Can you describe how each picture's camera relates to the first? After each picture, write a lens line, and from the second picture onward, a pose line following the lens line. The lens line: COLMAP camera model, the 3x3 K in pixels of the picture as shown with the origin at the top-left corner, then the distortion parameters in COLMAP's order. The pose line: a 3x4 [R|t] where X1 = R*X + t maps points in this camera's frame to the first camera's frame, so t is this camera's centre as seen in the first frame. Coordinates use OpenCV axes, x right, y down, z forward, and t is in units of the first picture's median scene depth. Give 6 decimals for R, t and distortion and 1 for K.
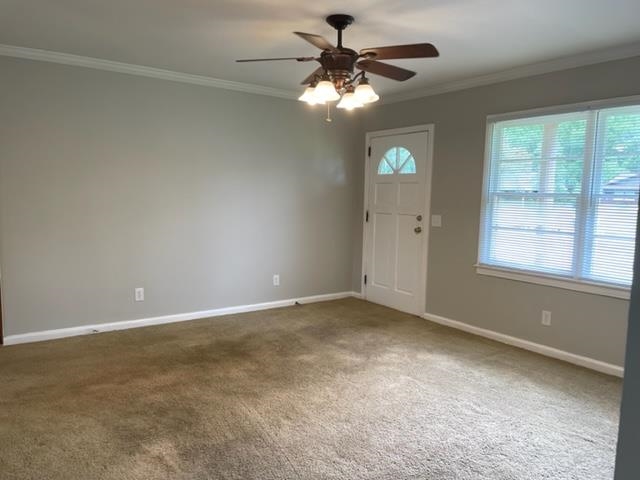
lens RADIAL K [[484.2, 0, 316.3], [0, 484.2, 238.9], [0, 0, 1]] dist [0.095984, -0.157971]
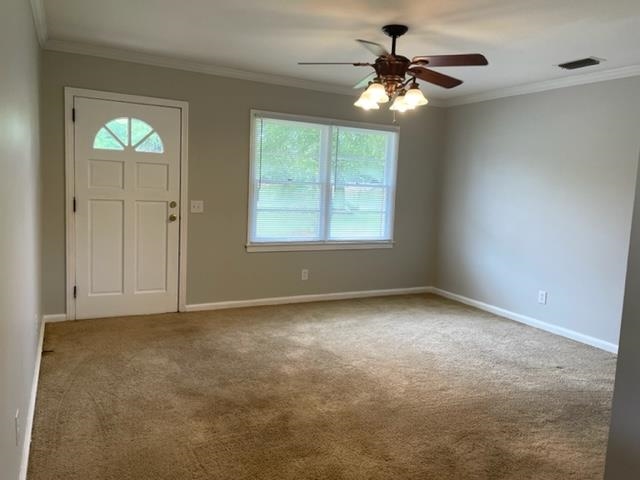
lens RADIAL K [[484.2, 0, 316.3], [0, 484.2, 238.9], [0, 0, 1]] dist [0.095984, -0.157971]
pose [[0.132671, -0.128497, 0.982796, -0.750699], [0.050438, 0.991151, 0.122780, -0.089515], [-0.989876, 0.033280, 0.137978, 0.712239]]
